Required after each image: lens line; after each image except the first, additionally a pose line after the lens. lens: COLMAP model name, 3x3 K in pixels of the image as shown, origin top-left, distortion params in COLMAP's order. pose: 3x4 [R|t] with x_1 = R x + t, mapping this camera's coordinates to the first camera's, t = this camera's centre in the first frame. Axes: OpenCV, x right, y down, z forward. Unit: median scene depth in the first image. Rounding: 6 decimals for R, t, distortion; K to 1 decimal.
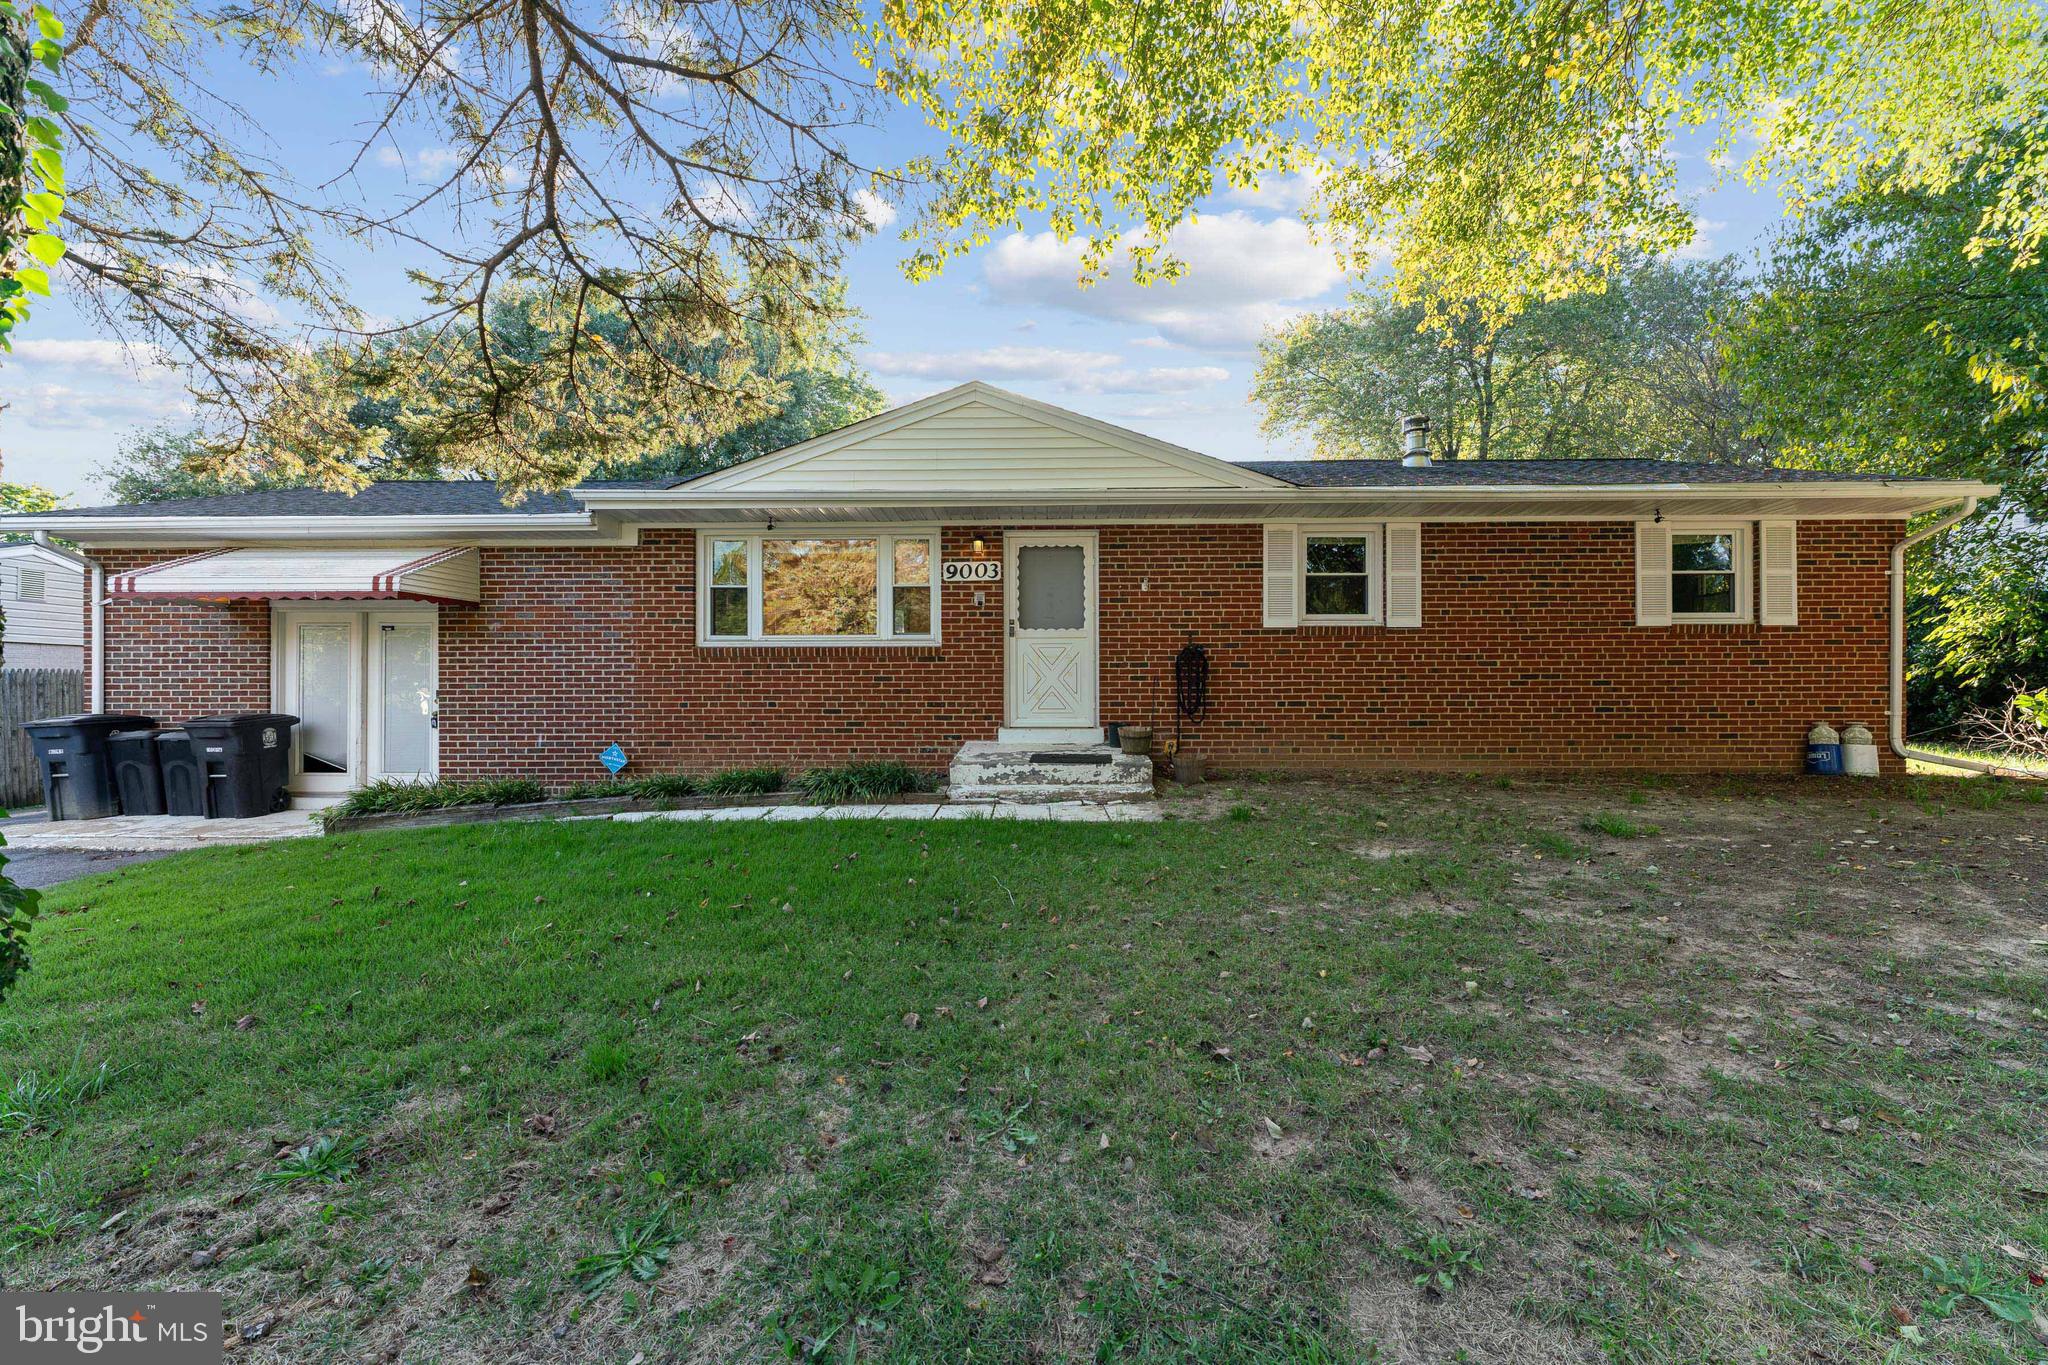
lens RADIAL K [[816.4, 0, 1024.5], [0, 816.4, 686.5], [0, 0, 1]] dist [0.008003, -0.000469]
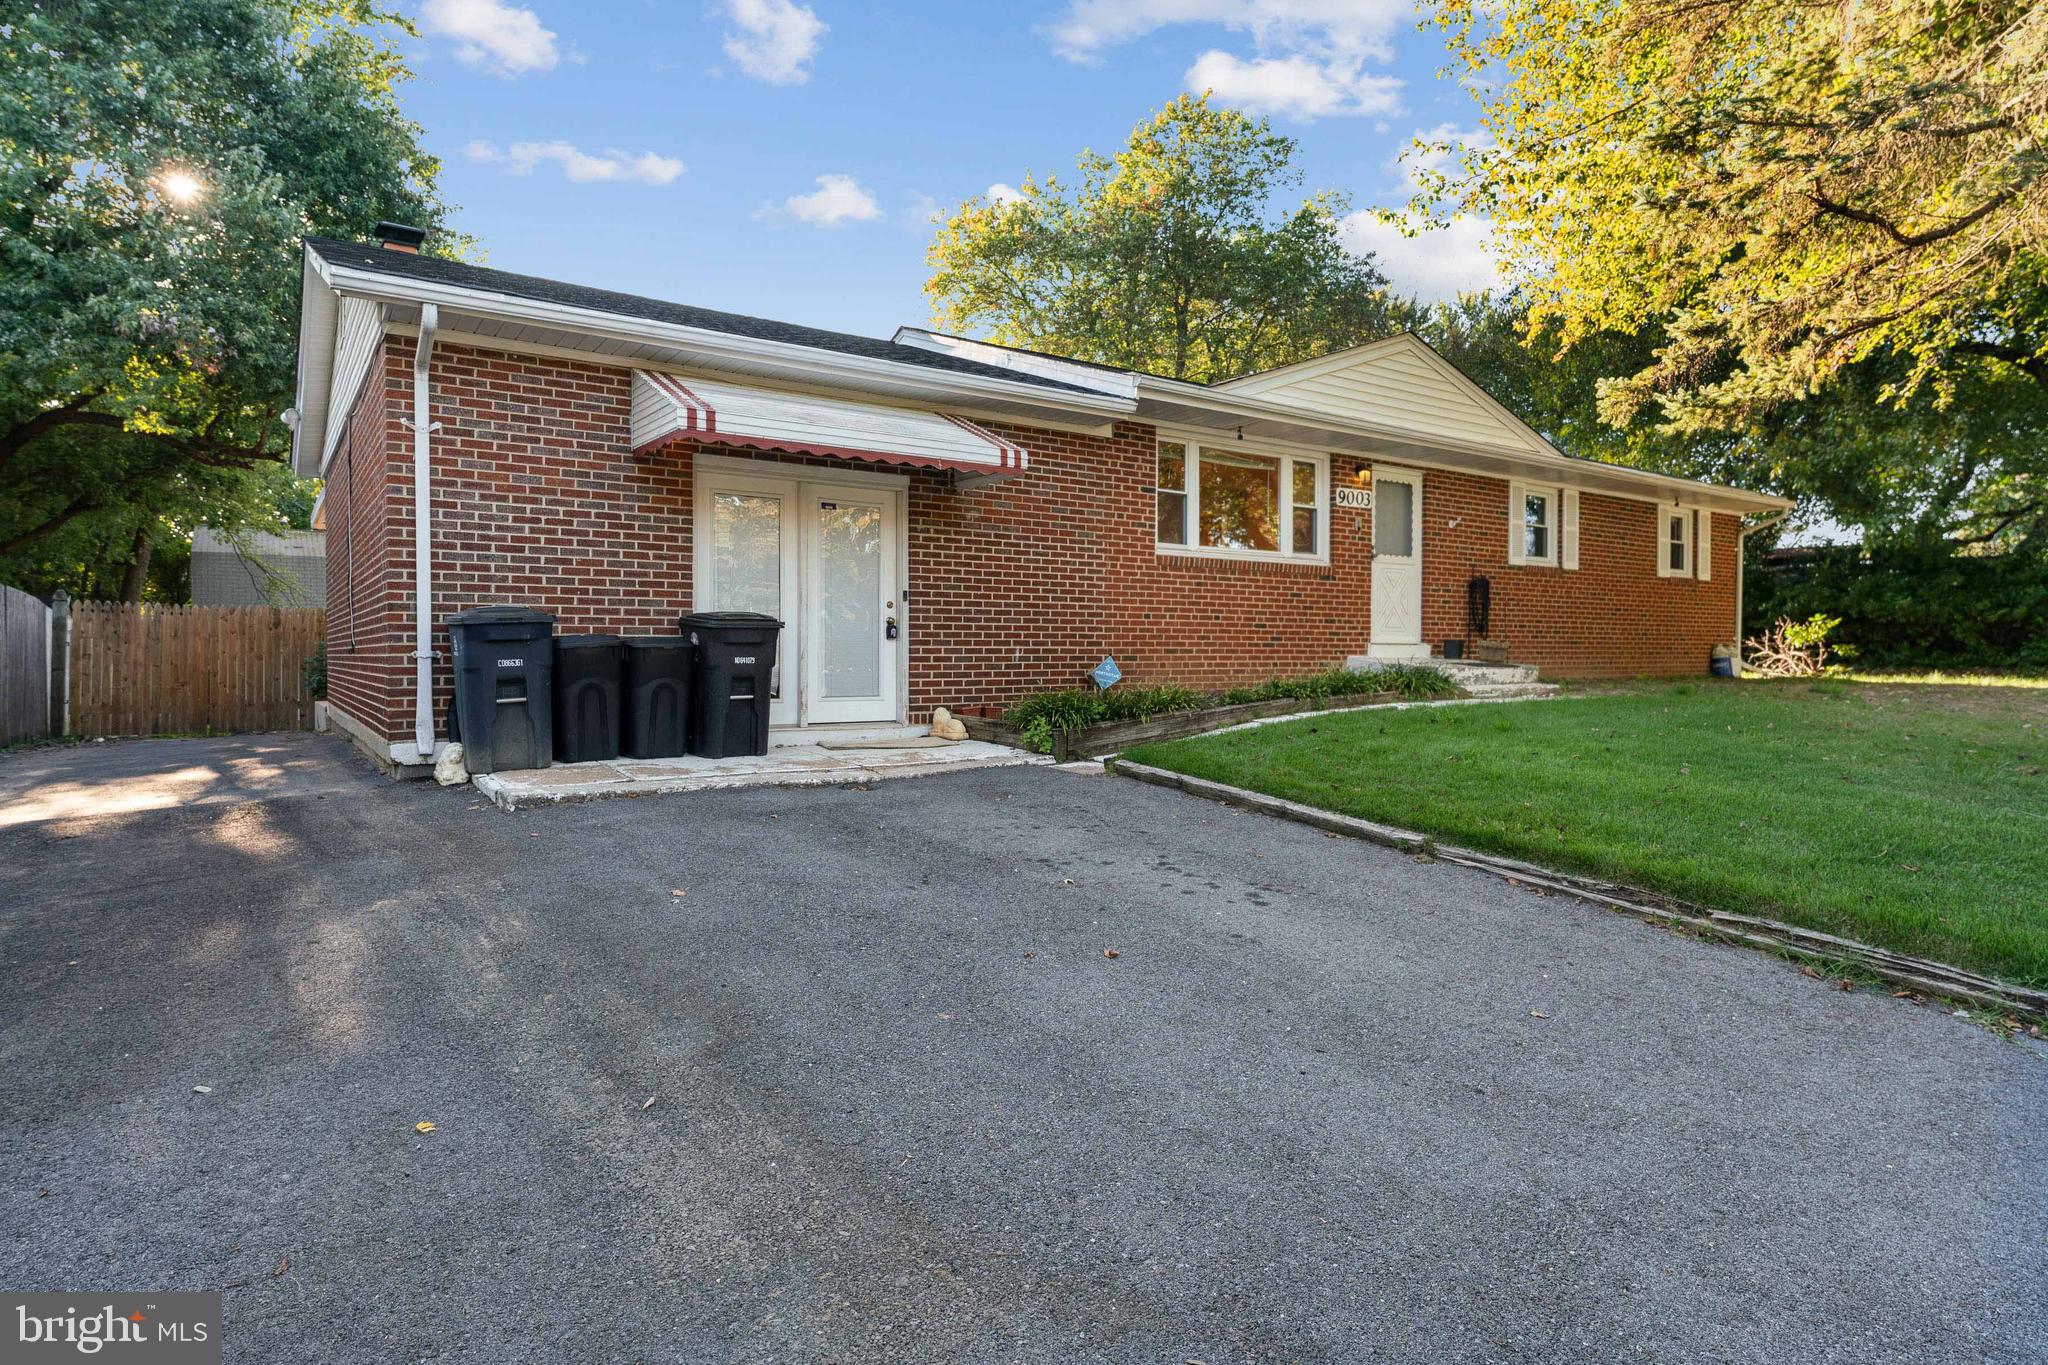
lens RADIAL K [[1122.3, 0, 1025.6], [0, 1122.3, 678.5], [0, 0, 1]] dist [0.004560, 0.000060]
pose [[0.807129, -0.009007, 0.590306, -1.285053], [-0.007209, 0.999659, 0.025109, 0.062459], [-0.590331, -0.024521, 0.806789, 0.055069]]
